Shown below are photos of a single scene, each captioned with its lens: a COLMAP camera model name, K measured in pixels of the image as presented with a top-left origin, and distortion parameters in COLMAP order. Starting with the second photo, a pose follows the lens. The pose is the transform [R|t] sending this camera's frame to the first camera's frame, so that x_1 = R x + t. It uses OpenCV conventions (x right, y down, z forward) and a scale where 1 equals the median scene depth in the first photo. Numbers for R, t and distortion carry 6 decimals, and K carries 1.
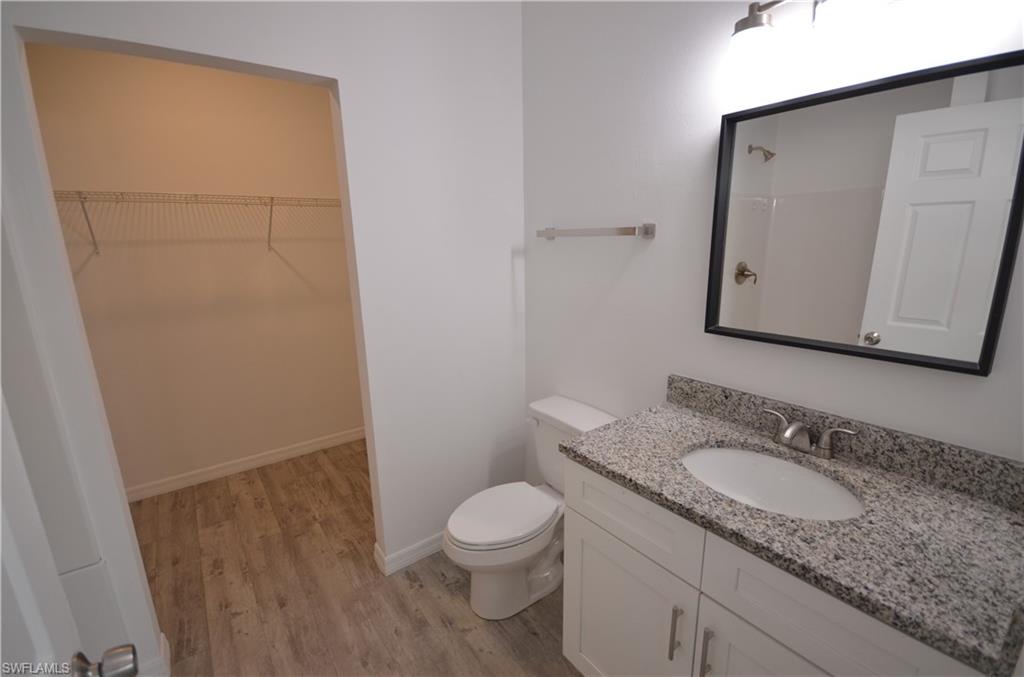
lens RADIAL K [[445.9, 0, 510.3], [0, 445.9, 347.7], [0, 0, 1]] dist [-0.000731, -0.000038]
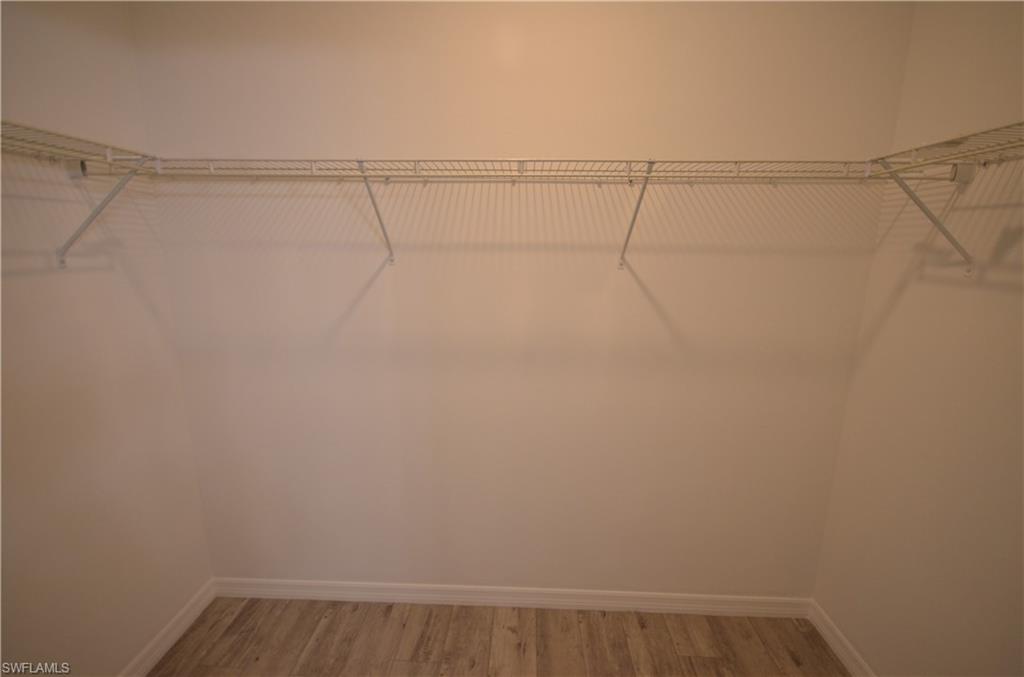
lens RADIAL K [[445.9, 0, 510.3], [0, 445.9, 347.7], [0, 0, 1]] dist [-0.000731, -0.000038]
pose [[0.775640, 0.167755, -0.608474, -0.281308], [-0.180848, 0.982681, 0.040390, -0.111709], [0.604712, 0.078713, 0.792545, 0.459262]]
